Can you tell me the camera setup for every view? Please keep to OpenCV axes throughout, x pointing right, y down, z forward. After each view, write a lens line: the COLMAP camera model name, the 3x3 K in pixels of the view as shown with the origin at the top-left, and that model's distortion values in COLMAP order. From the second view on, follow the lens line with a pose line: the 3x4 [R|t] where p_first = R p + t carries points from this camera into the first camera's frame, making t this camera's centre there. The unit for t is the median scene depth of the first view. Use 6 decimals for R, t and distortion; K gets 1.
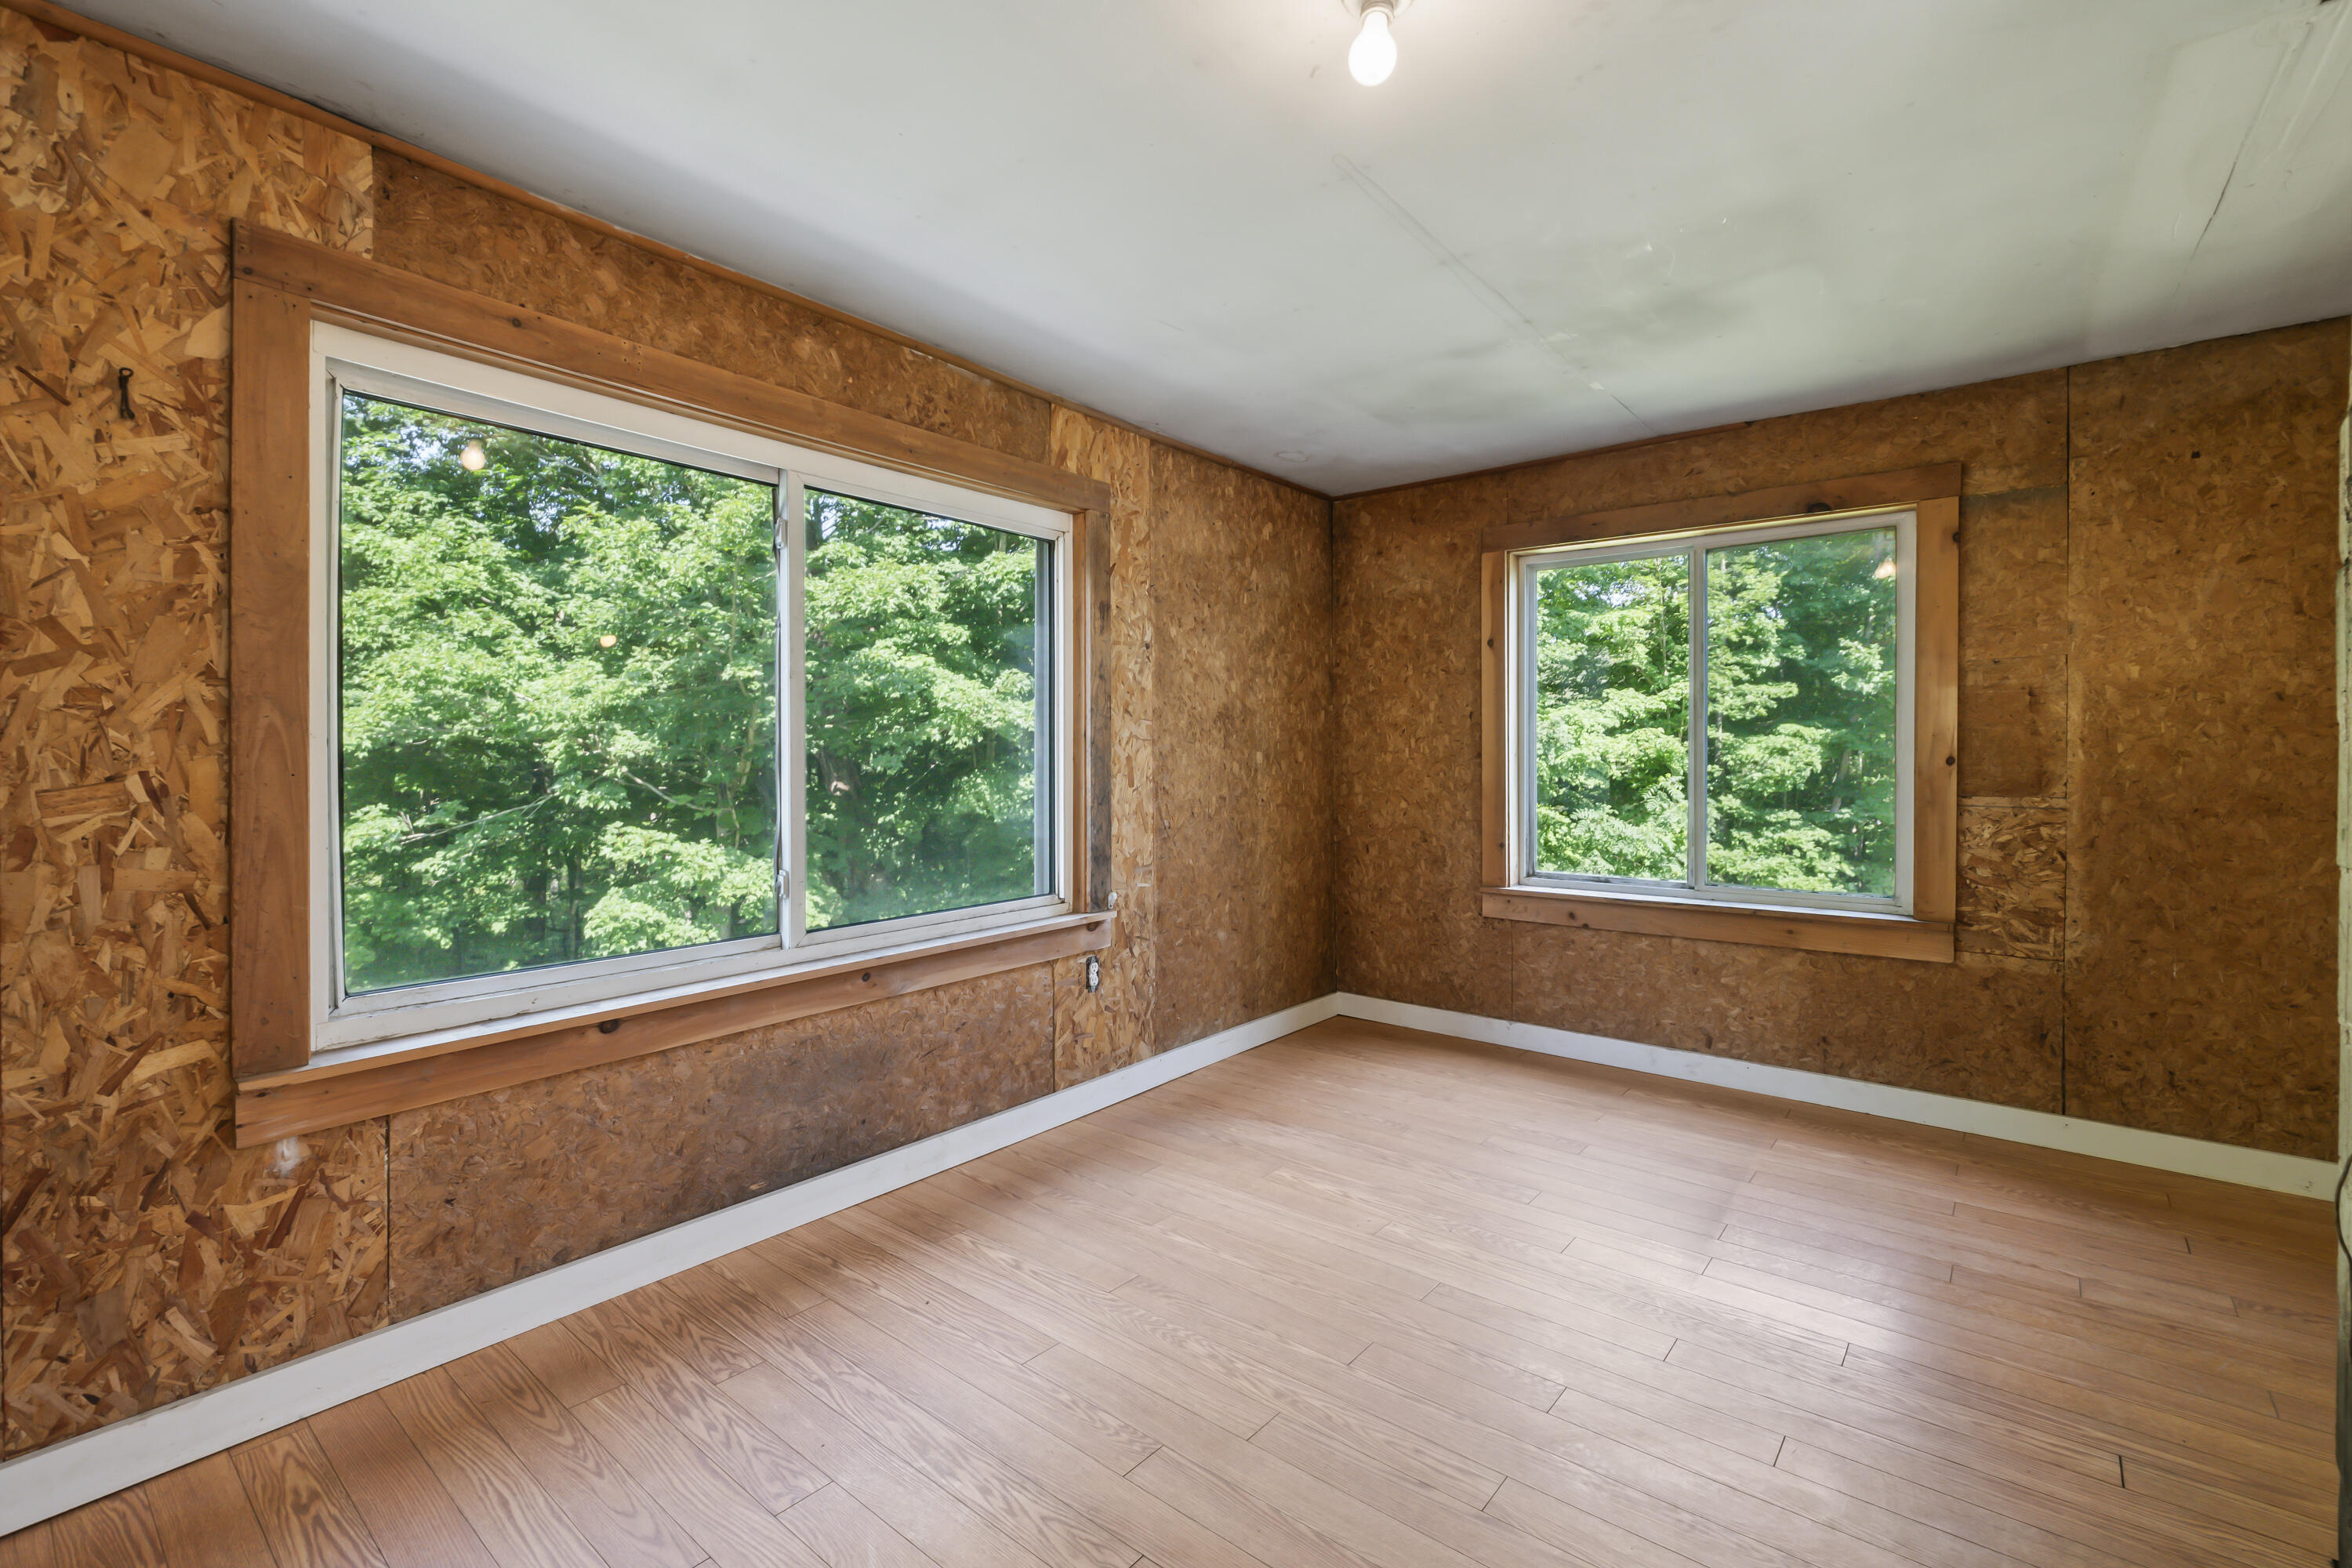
lens RADIAL K [[1019.4, 0, 1174.7], [0, 1019.4, 745.6], [0, 0, 1]] dist [0.000581, 0.000217]
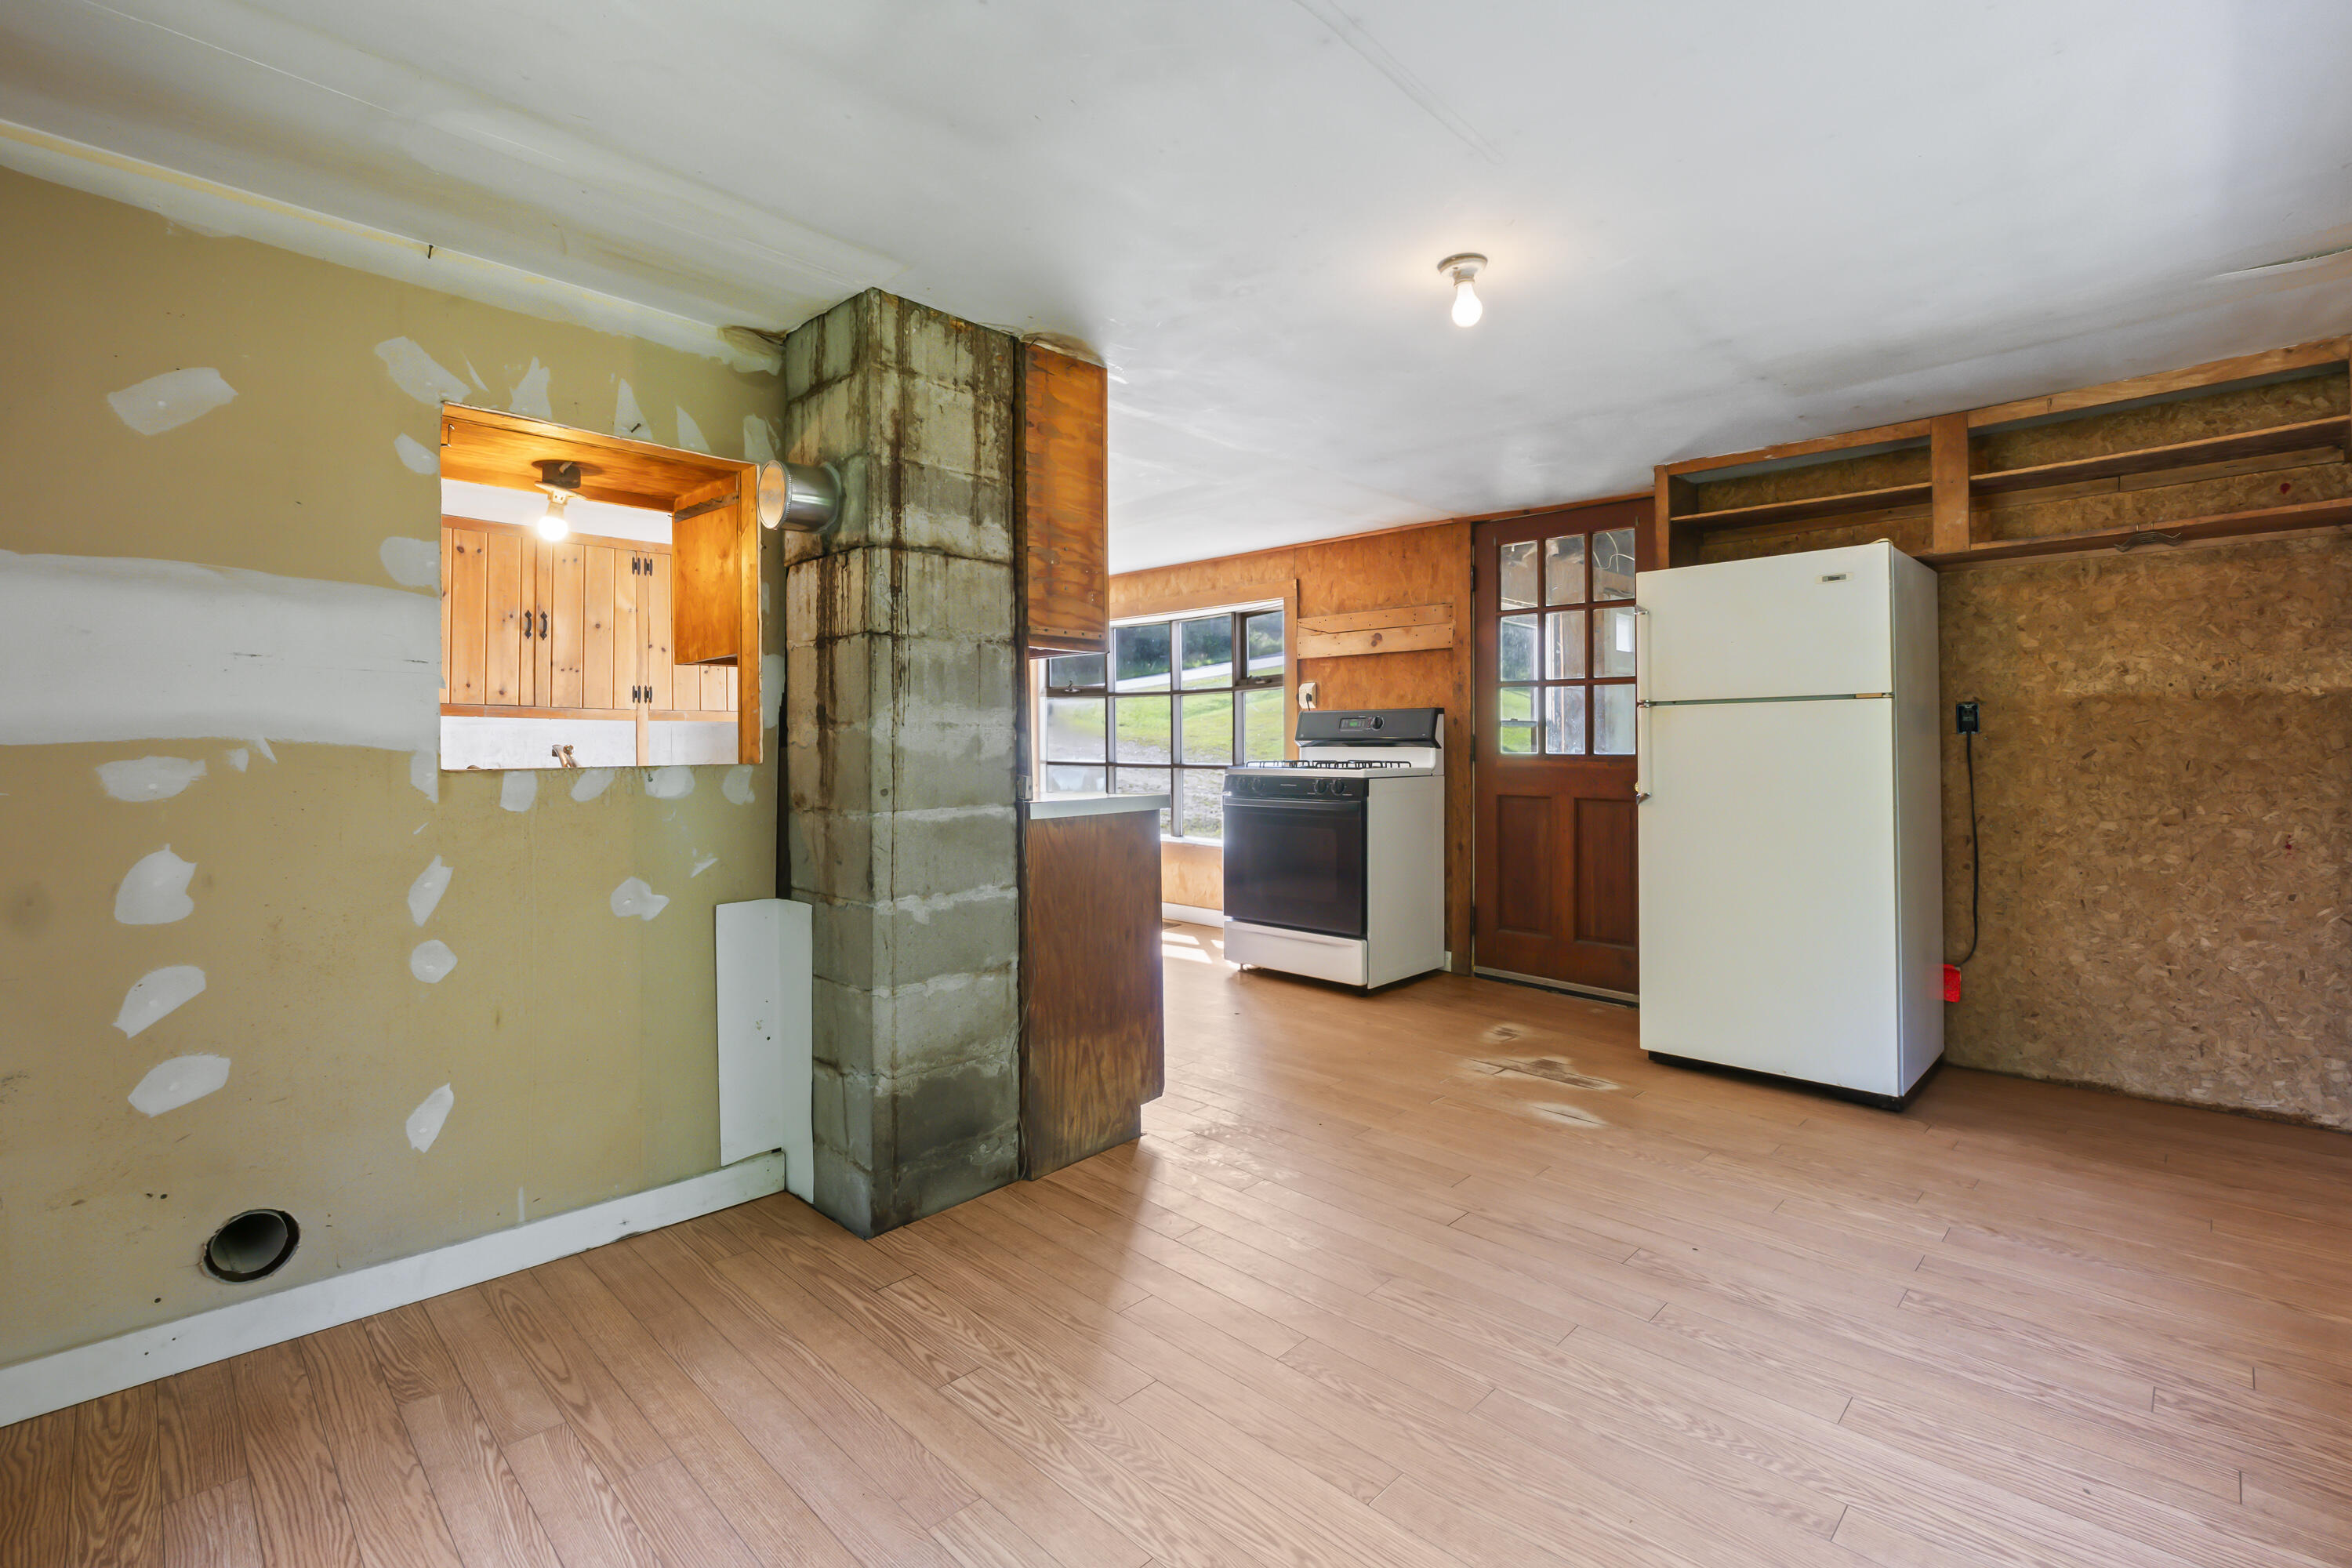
lens RADIAL K [[1019.4, 0, 1174.7], [0, 1019.4, 745.6], [0, 0, 1]] dist [0.000581, 0.000217]
pose [[-0.995129, 0.001958, 0.098558, 0.380465], [0.001451, 0.999985, -0.005209, 0.013719], [-0.098566, -0.005041, -0.995118, 2.022576]]
